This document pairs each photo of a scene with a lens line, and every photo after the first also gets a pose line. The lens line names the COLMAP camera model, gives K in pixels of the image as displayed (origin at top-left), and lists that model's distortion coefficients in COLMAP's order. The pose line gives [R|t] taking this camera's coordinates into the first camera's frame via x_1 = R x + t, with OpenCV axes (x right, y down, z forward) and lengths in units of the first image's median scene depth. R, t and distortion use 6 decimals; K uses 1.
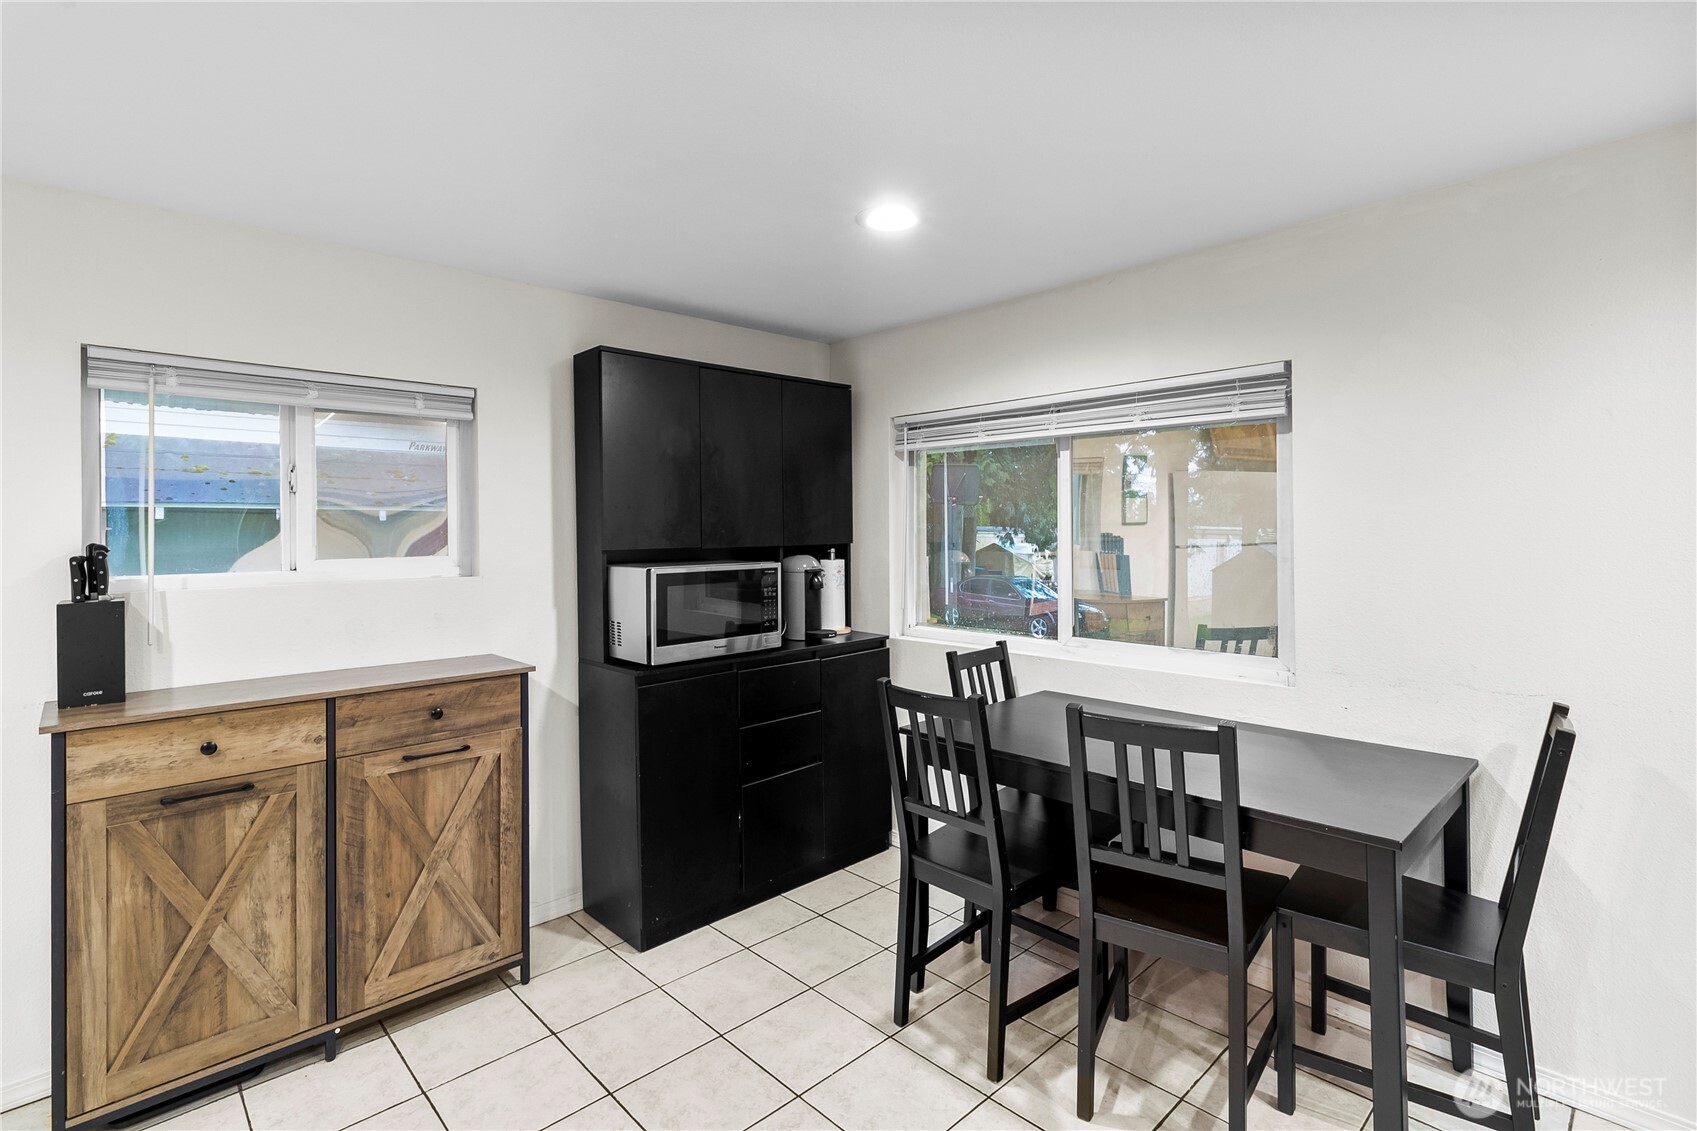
lens RADIAL K [[803.1, 0, 850.0], [0, 803.1, 532.9], [0, 0, 1]] dist [0.001936, 0.000133]
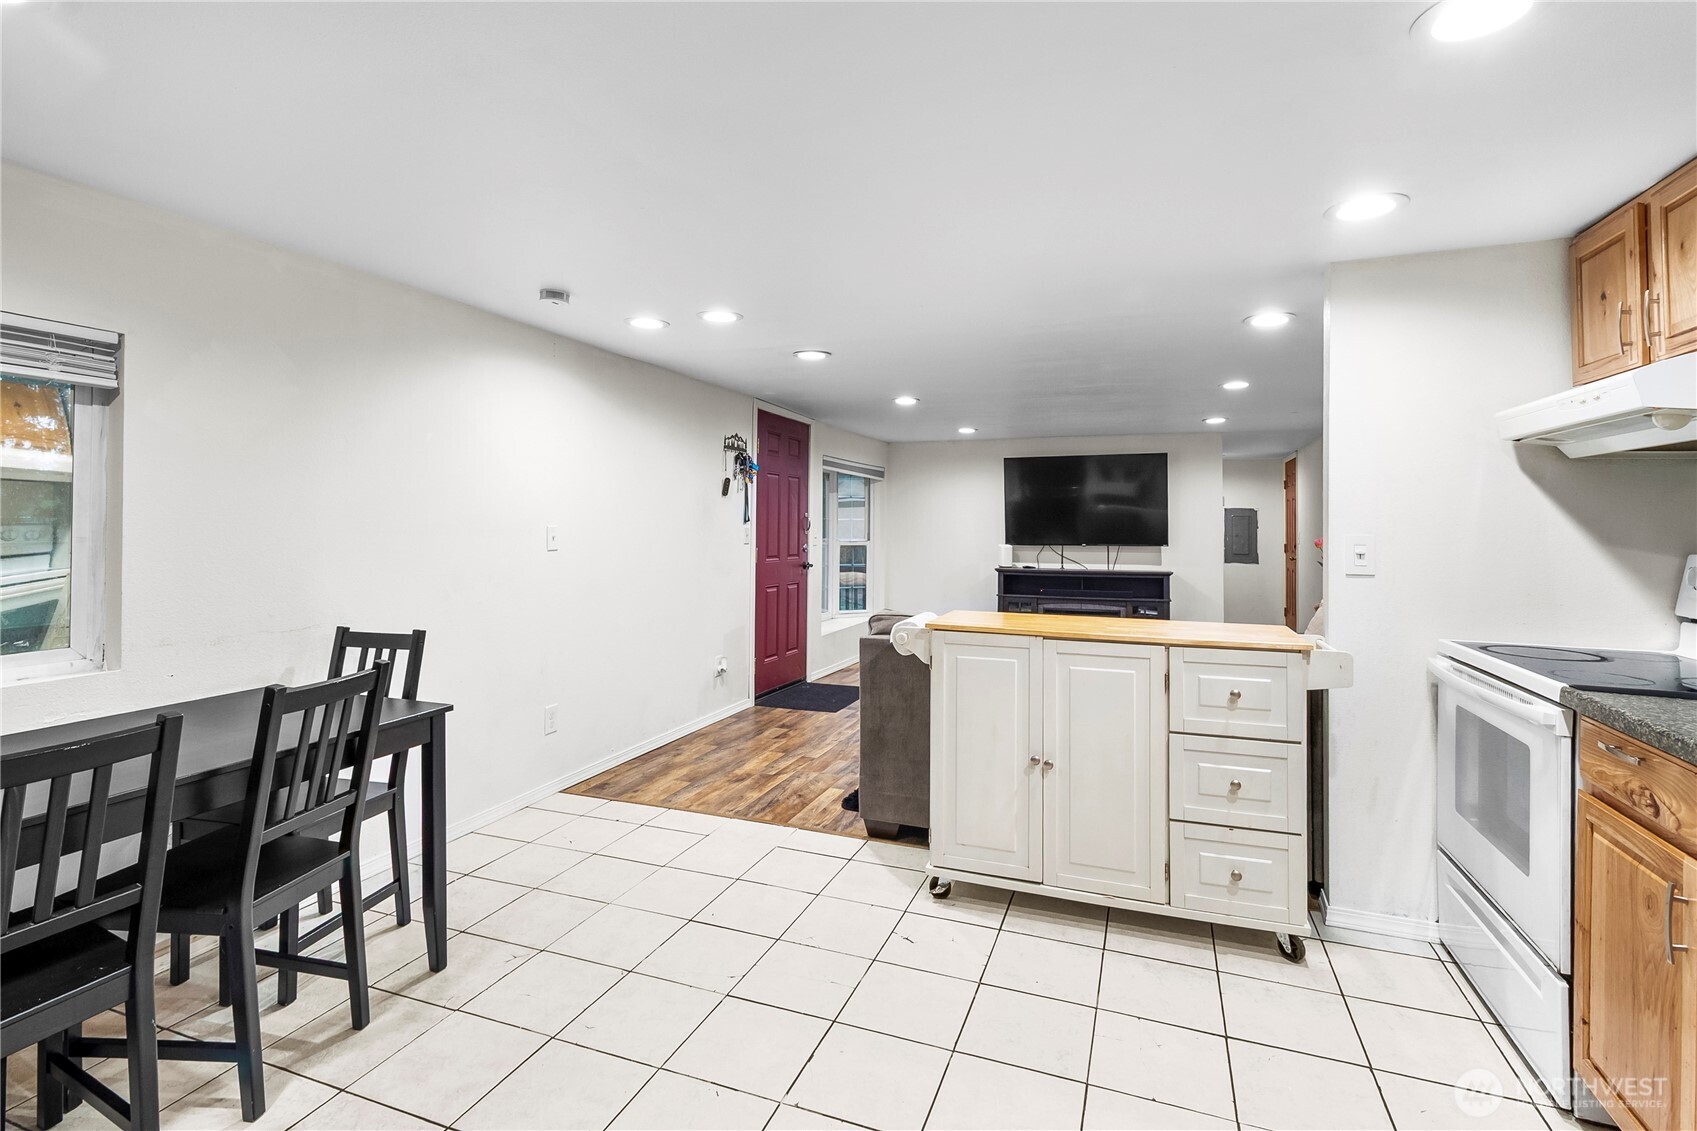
lens RADIAL K [[799.7, 0, 850.4], [0, 799.7, 519.3], [0, 0, 1]] dist [0.001271, -0.001180]
pose [[-0.428705, 0.004228, 0.903435, -0.720772], [-0.003892, 0.999971, -0.006527, 0.012559], [-0.903436, -0.006314, -0.428676, 0.634451]]
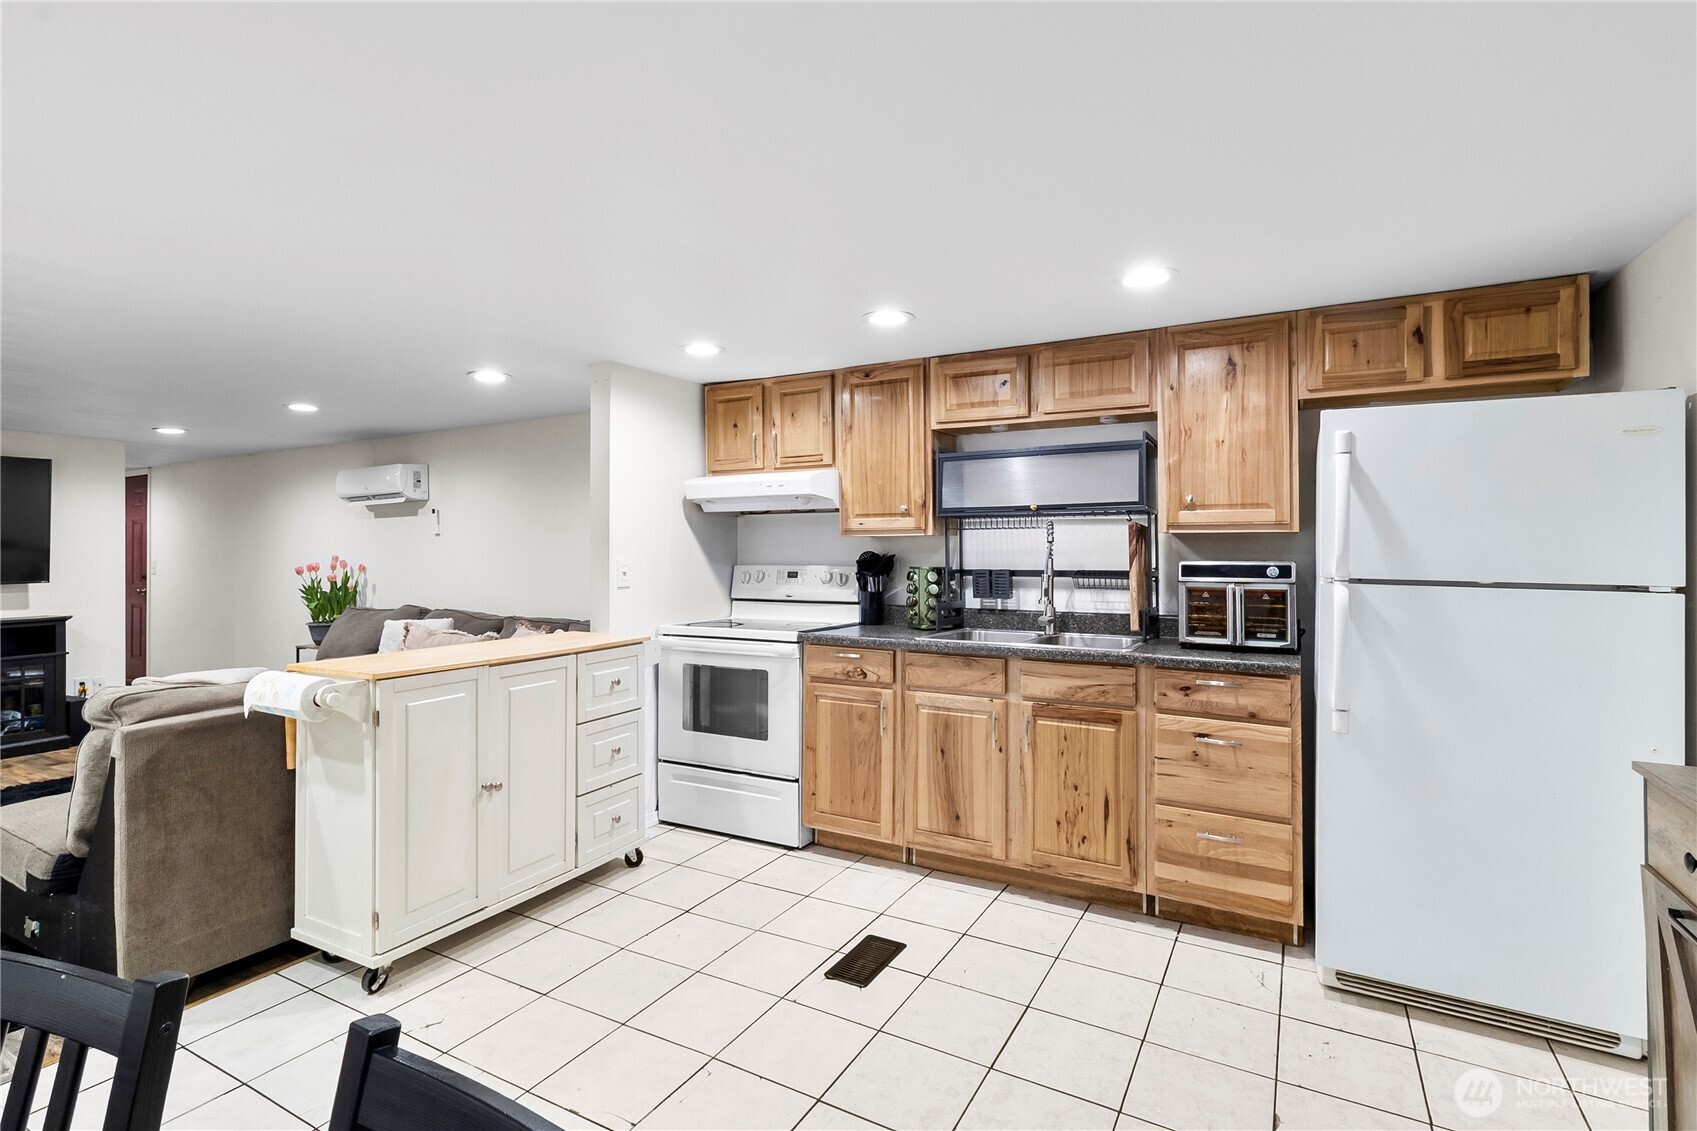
lens RADIAL K [[811.4, 0, 855.6], [0, 811.4, 529.1], [0, 0, 1]] dist [0.001415, -0.000255]
pose [[-0.954994, 0.000109, -0.296627, 0.052585], [0.006712, 0.999752, -0.021240, 0.001437], [0.296551, -0.022275, -0.954757, 1.211171]]
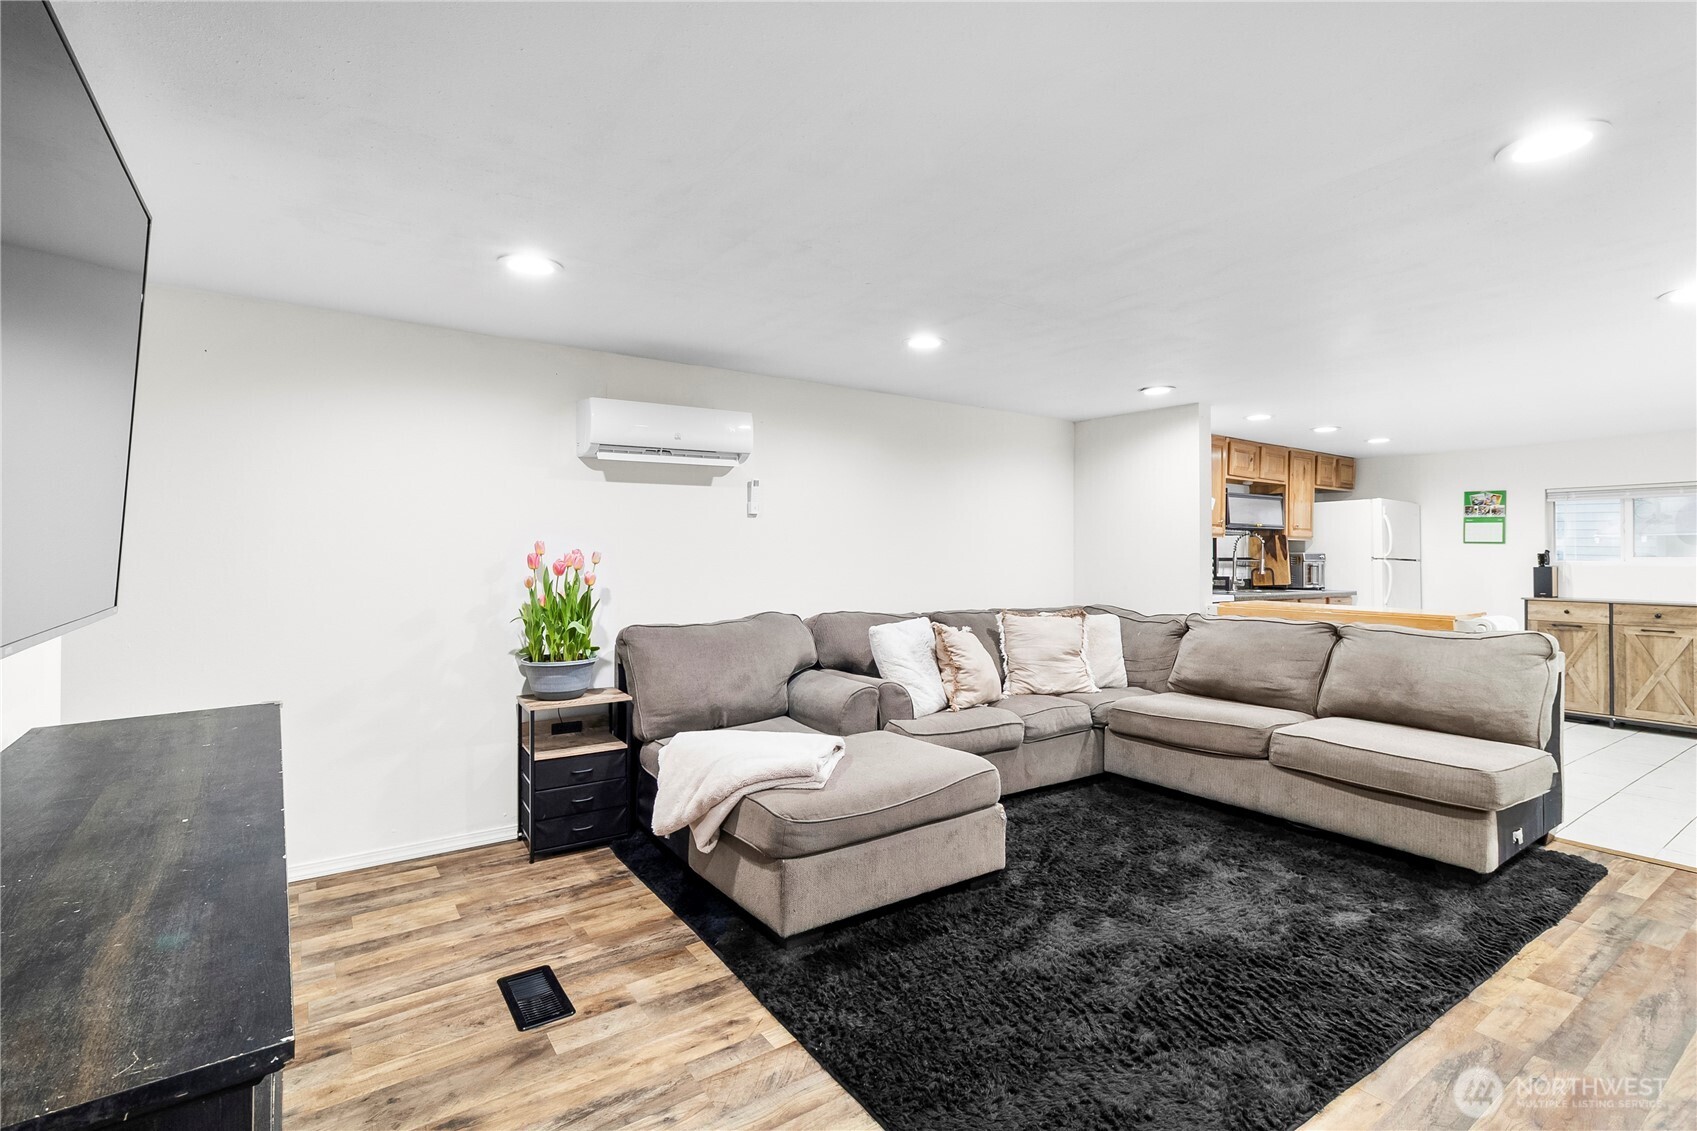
lens RADIAL K [[790.1, 0, 853.3], [0, 790.1, 535.0], [0, 0, 1]] dist [0.002316, -0.000177]
pose [[-0.147801, -0.018830, -0.988838, 2.368844], [-0.008726, 0.999805, -0.017734, 0.031221], [0.988979, 0.006007, -0.147937, -1.173326]]
